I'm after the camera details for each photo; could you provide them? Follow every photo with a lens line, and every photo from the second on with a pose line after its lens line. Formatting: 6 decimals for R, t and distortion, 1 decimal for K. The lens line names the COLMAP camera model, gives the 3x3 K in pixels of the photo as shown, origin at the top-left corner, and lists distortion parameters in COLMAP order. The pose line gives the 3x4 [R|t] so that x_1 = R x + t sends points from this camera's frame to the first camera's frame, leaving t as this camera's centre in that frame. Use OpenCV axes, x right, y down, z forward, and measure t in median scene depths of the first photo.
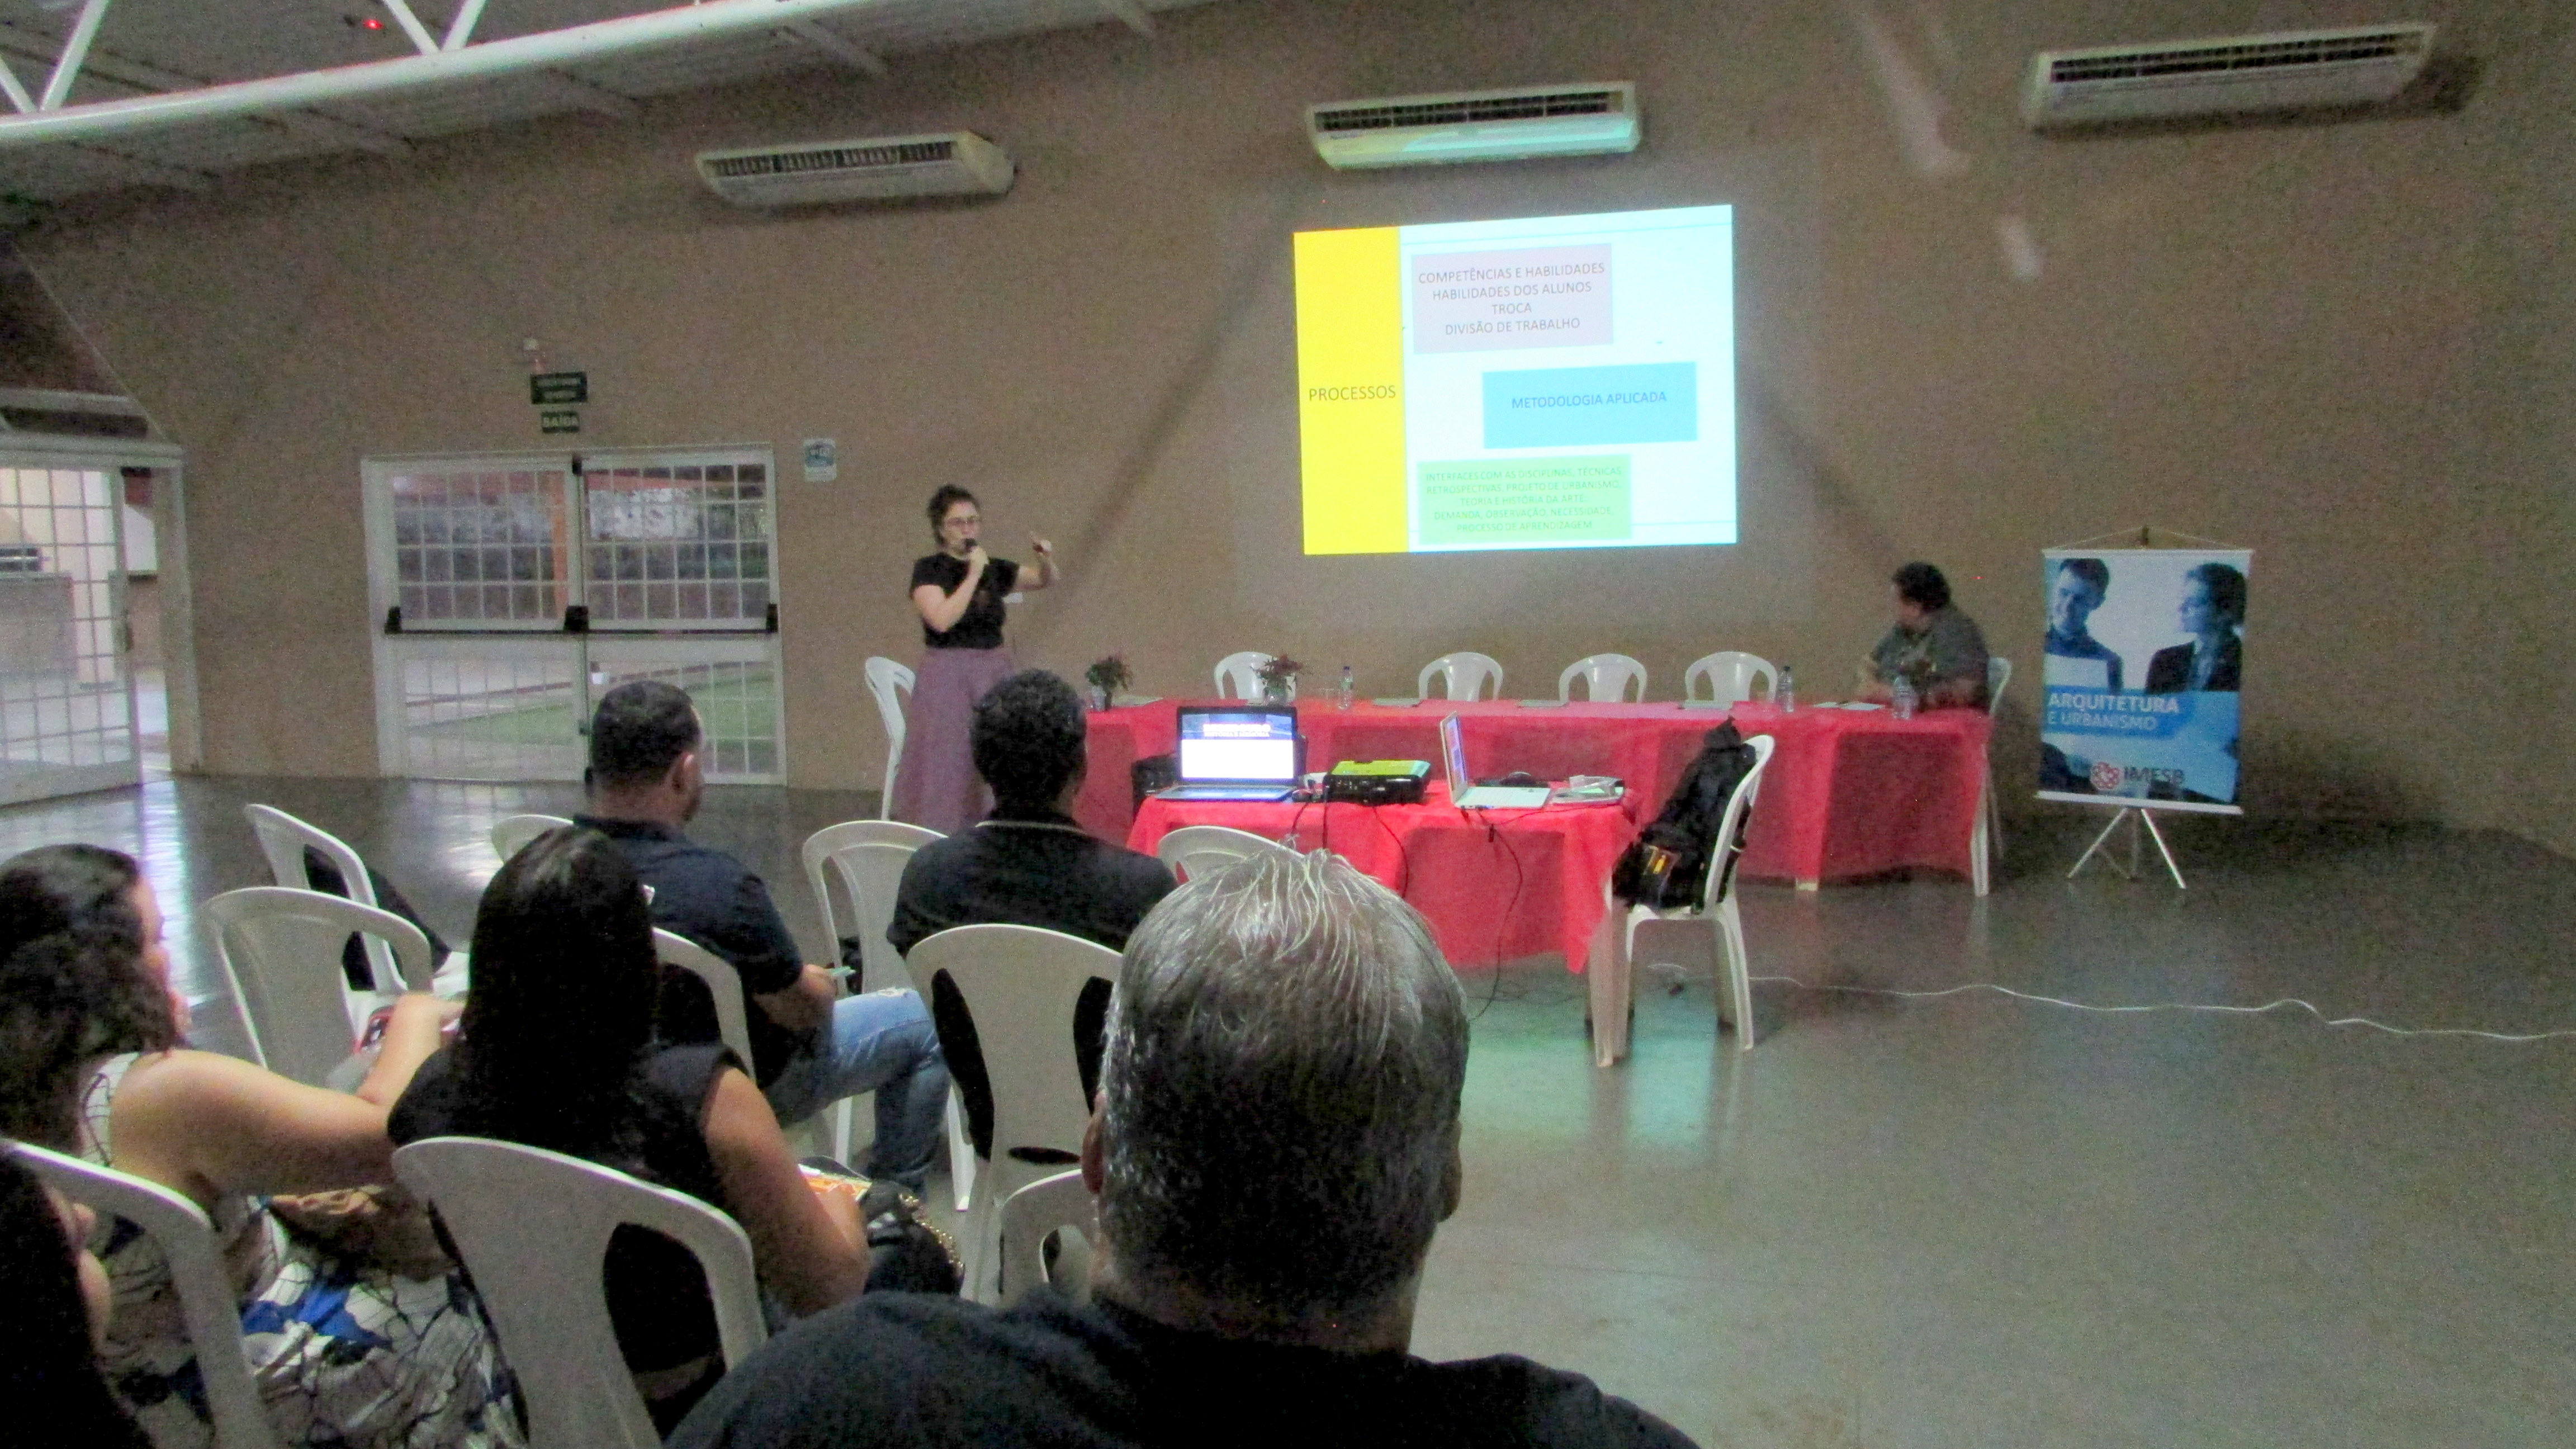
lens RADIAL K [[1857.1, 0, 1284.2], [0, 1857.1, 724.1], [0, 0, 1]] dist [-0.031673, 0.010529]
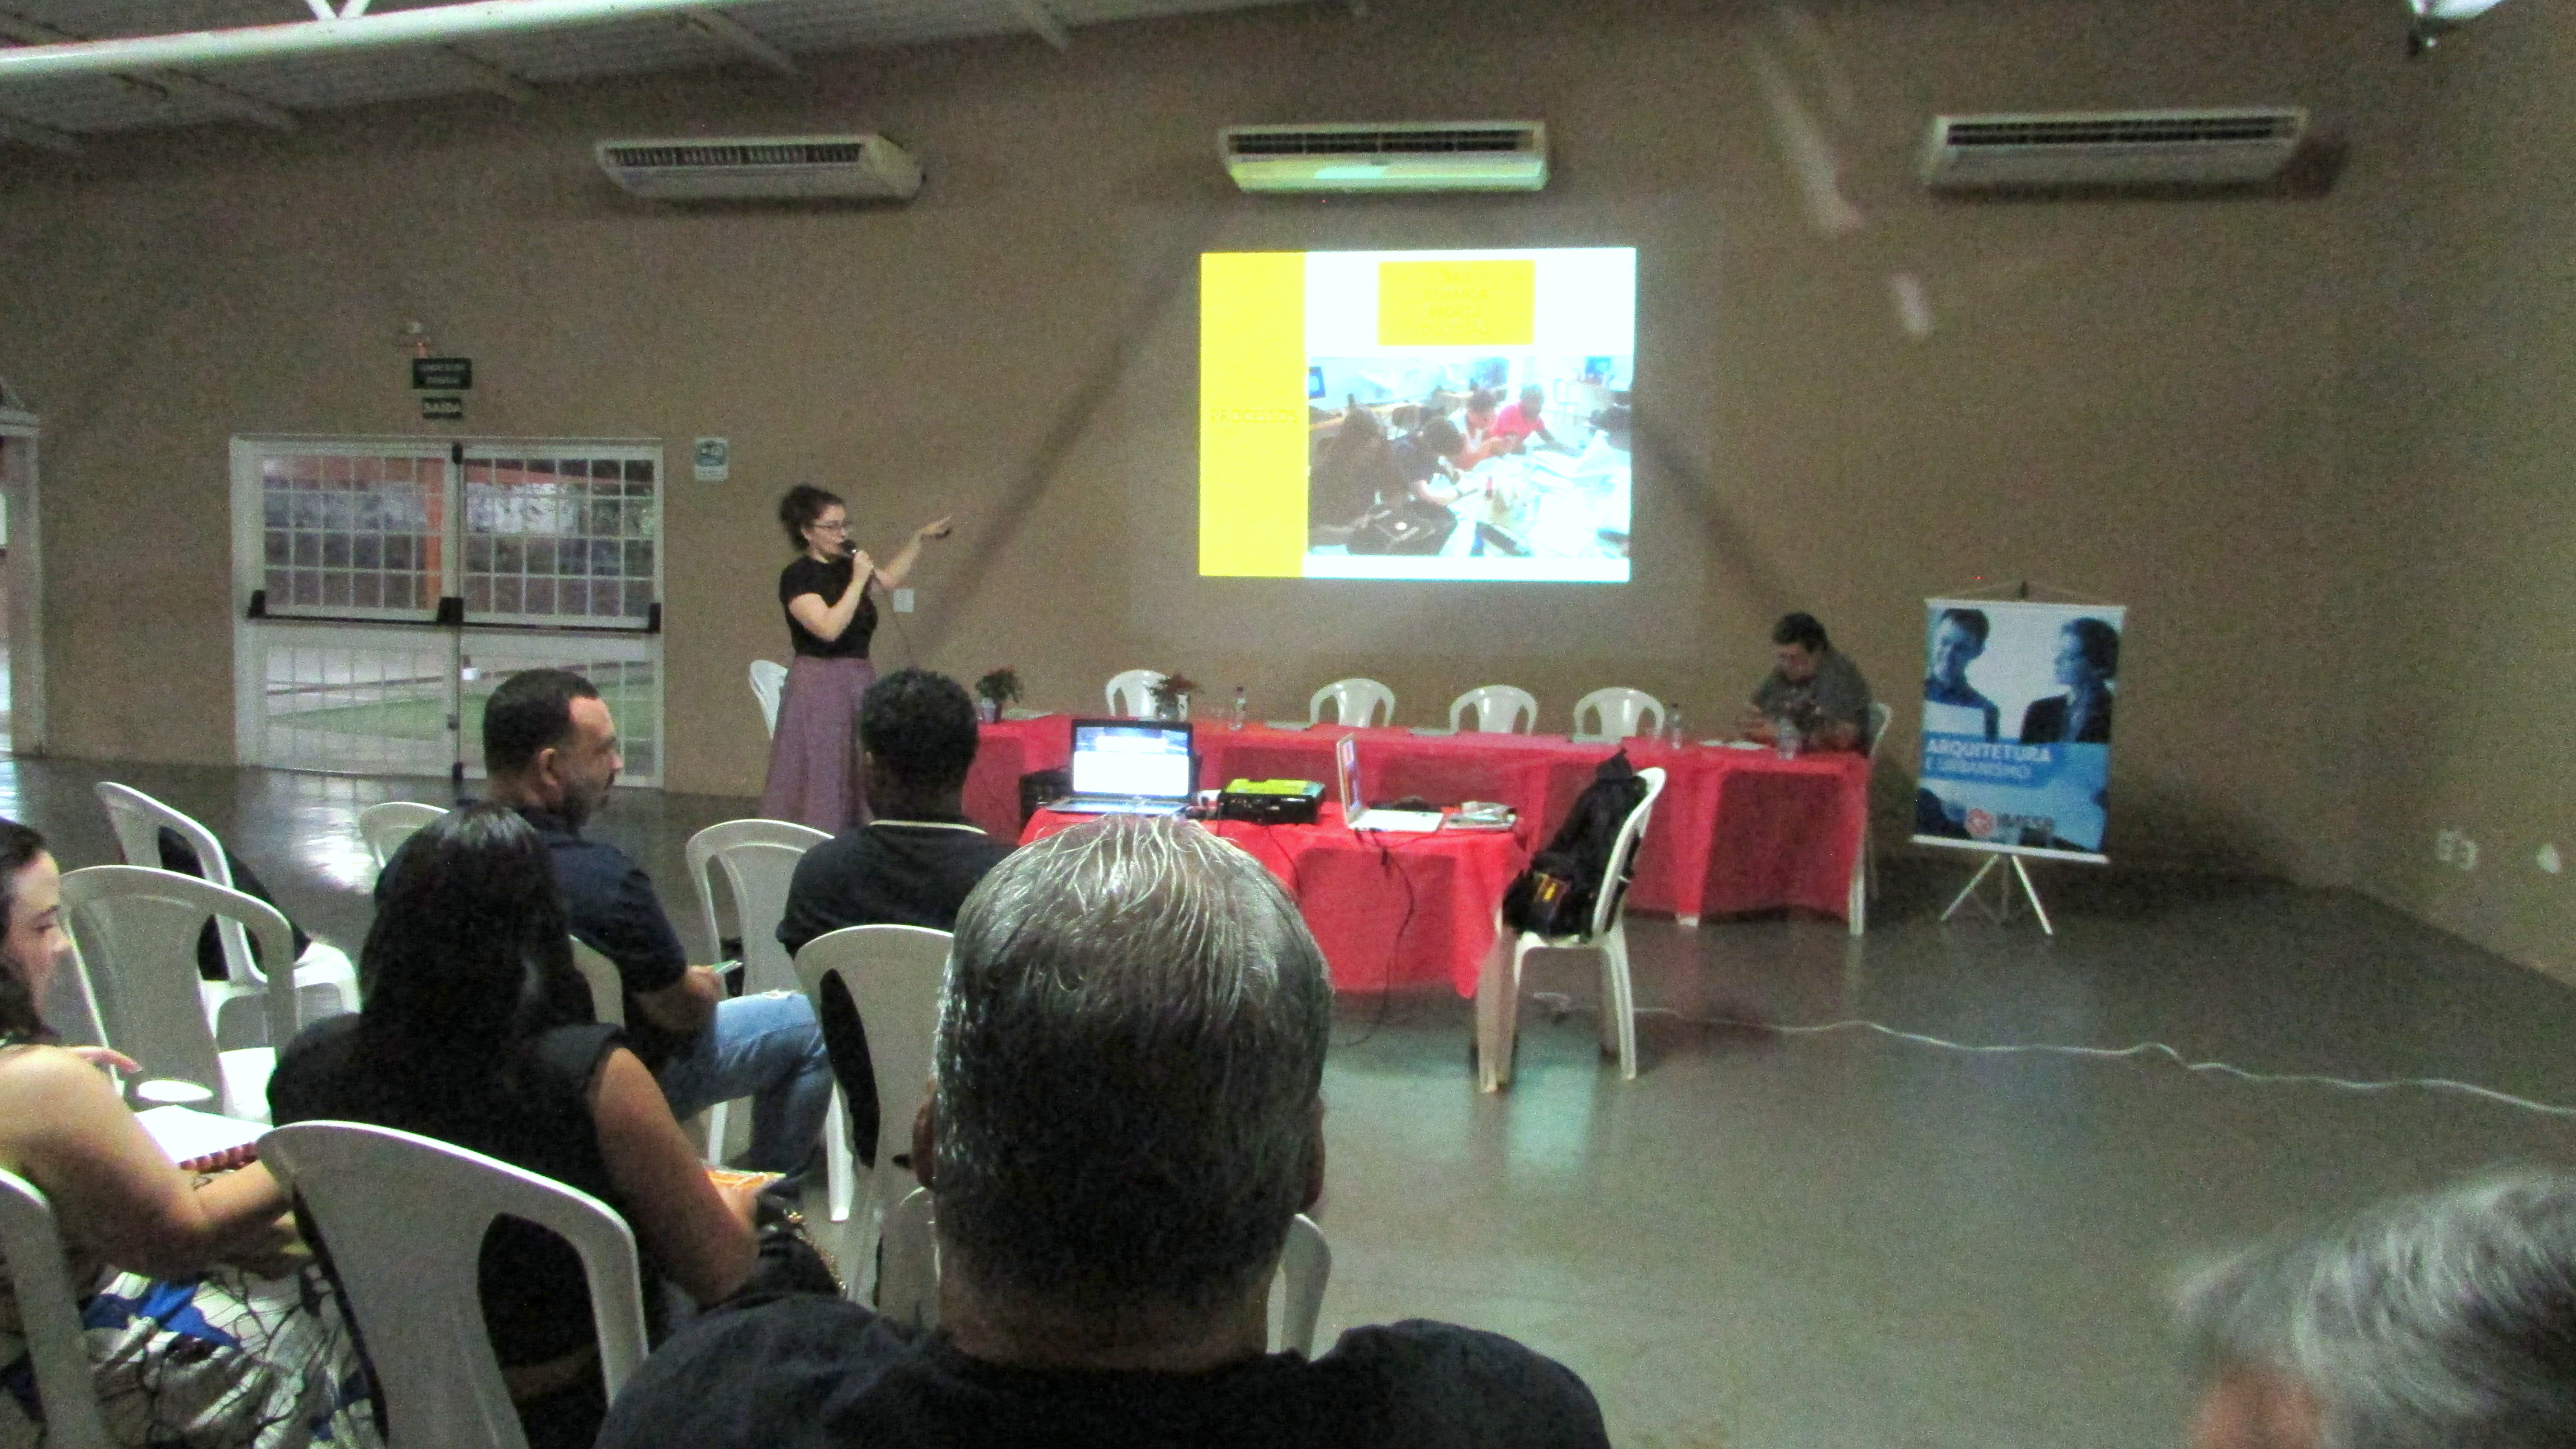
lens RADIAL K [[1857.1, 0, 1284.9], [0, 1857.1, 724.8], [0, 0, 1]] dist [-0.031673, 0.010529]
pose [[0.997314, 0.036781, 0.063348, -0.005110], [-0.035865, 0.999236, -0.015535, 0.003752], [-0.063871, 0.013222, 0.997871, 0.002317]]
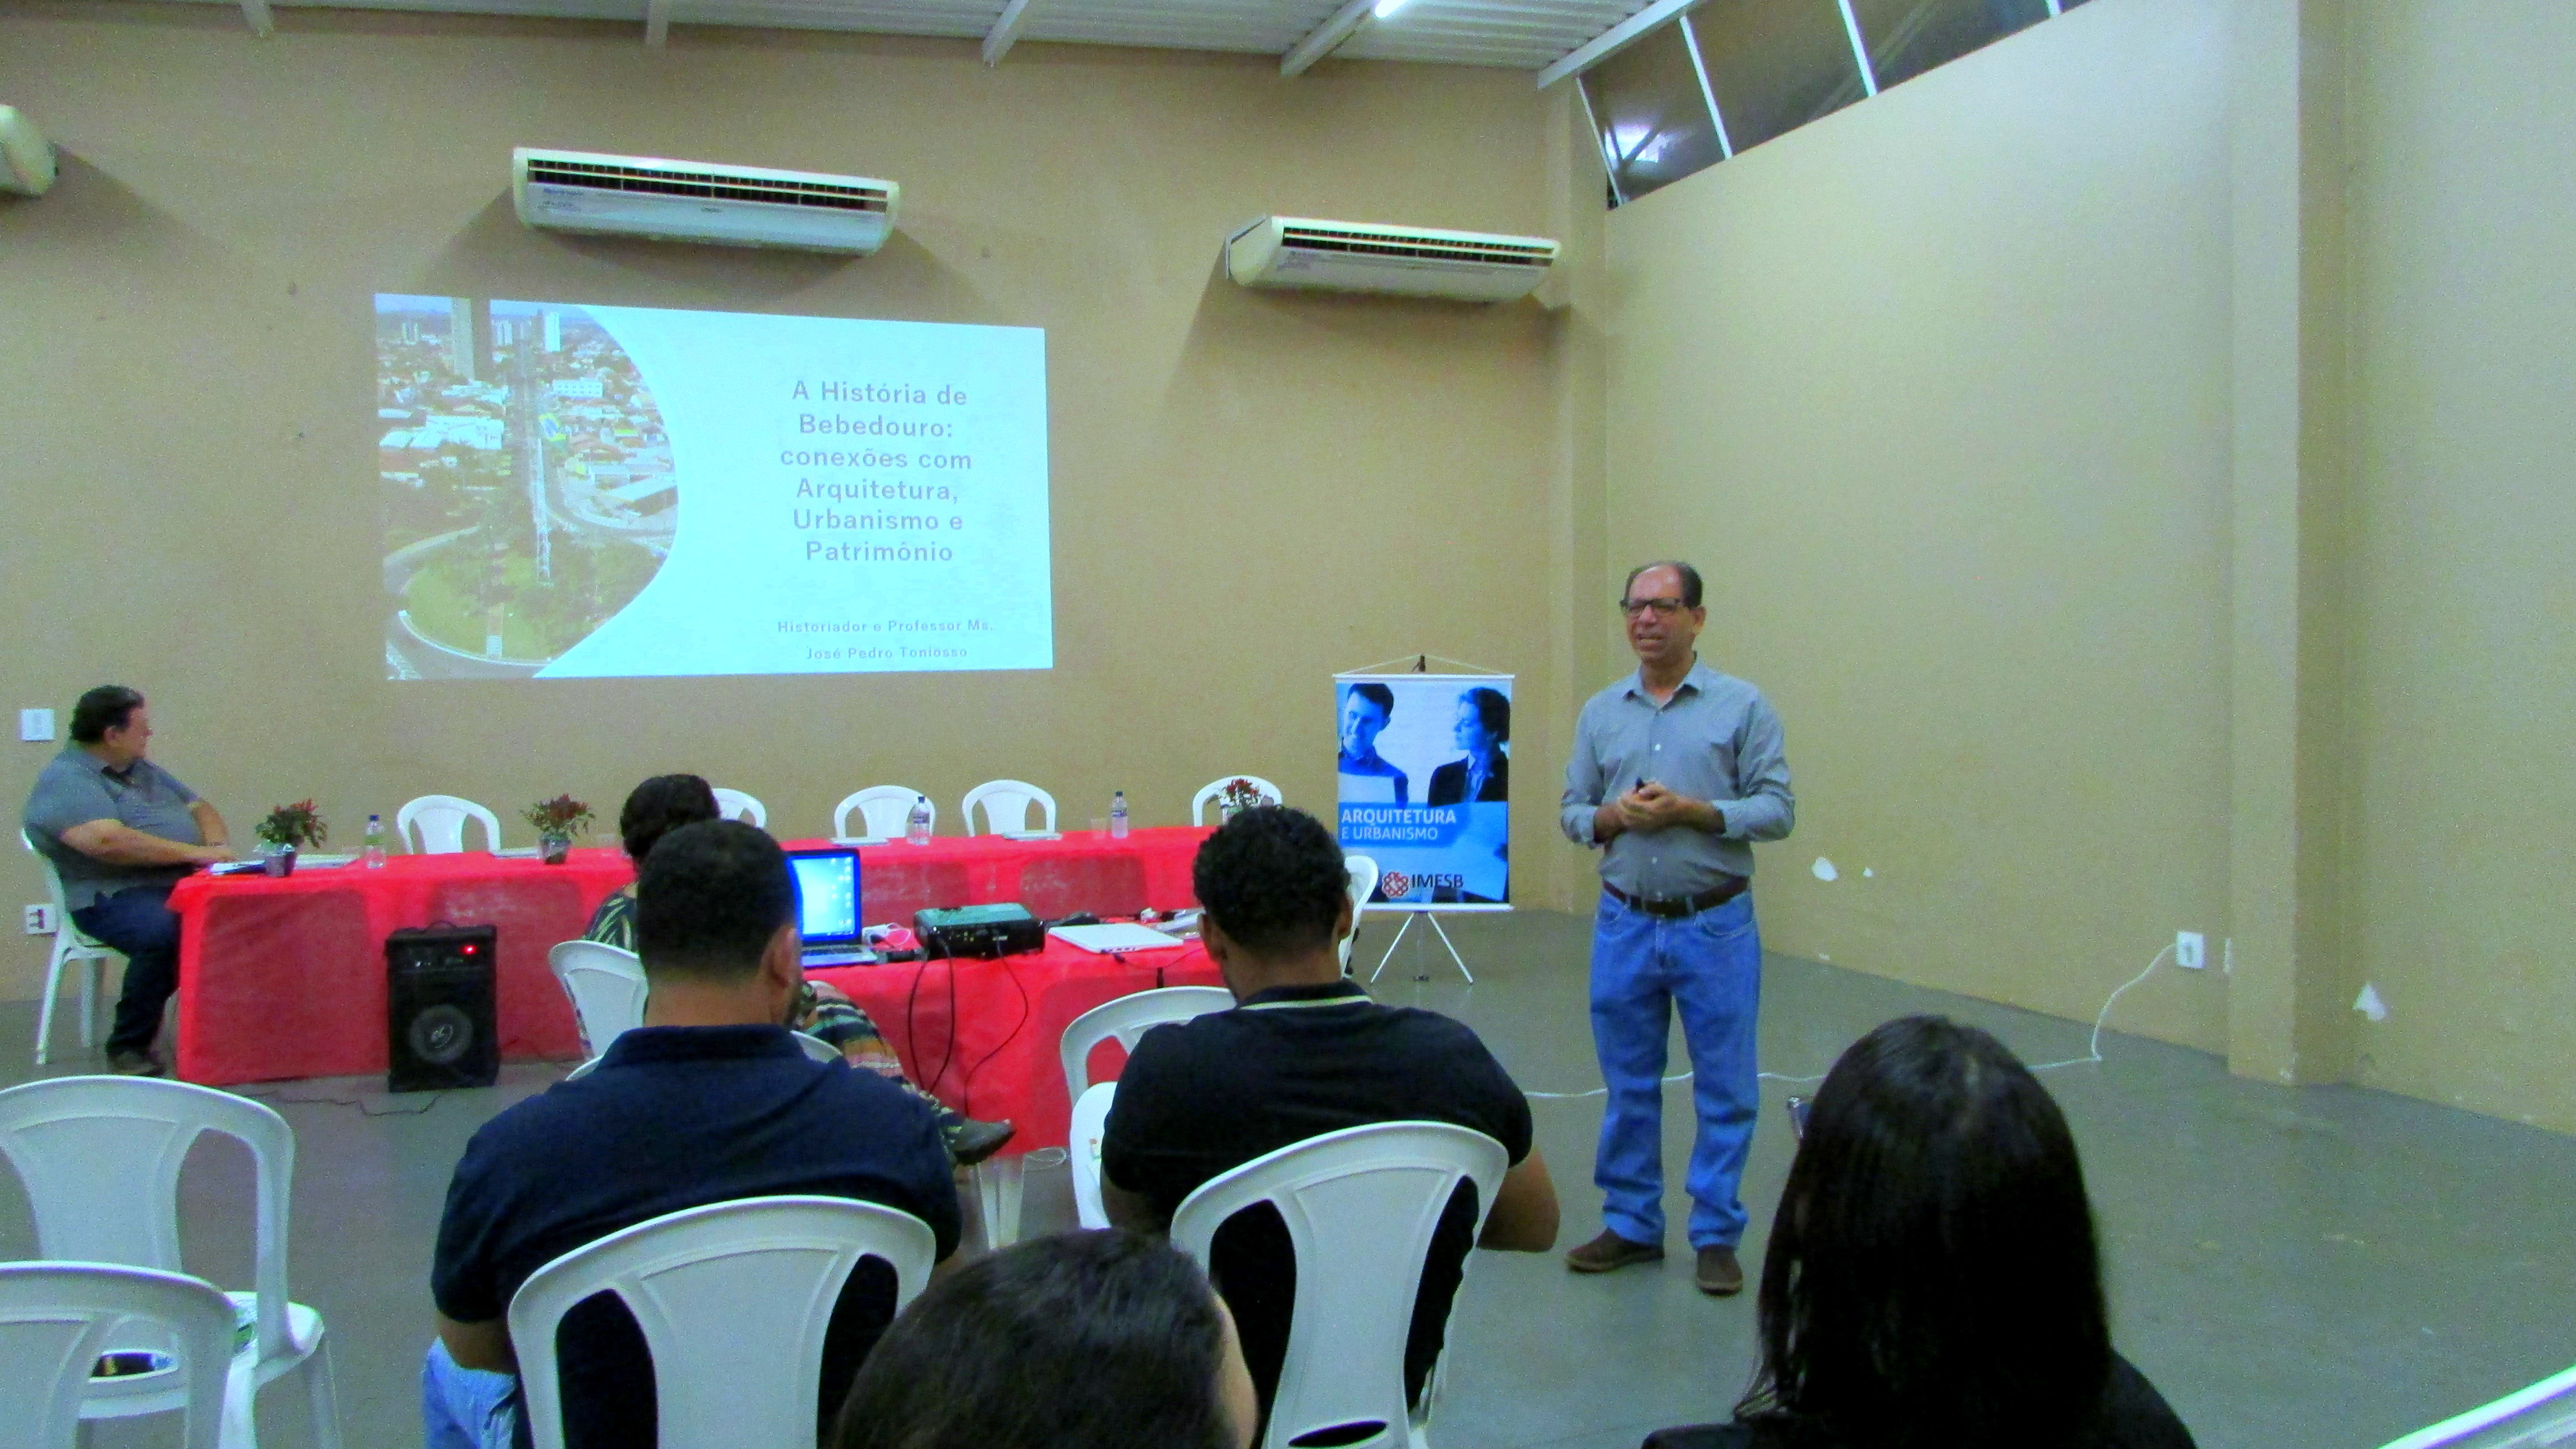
lens RADIAL K [[1857.1, 0, 1311.6], [0, 1857.1, 712.0], [0, 0, 1]] dist [-0.031673, 0.010529]
pose [[0.800649, -0.002145, 0.599130, -0.234267], [0.051576, 0.996528, -0.065356, -0.003879], [-0.596910, 0.083228, 0.797980, 0.151625]]
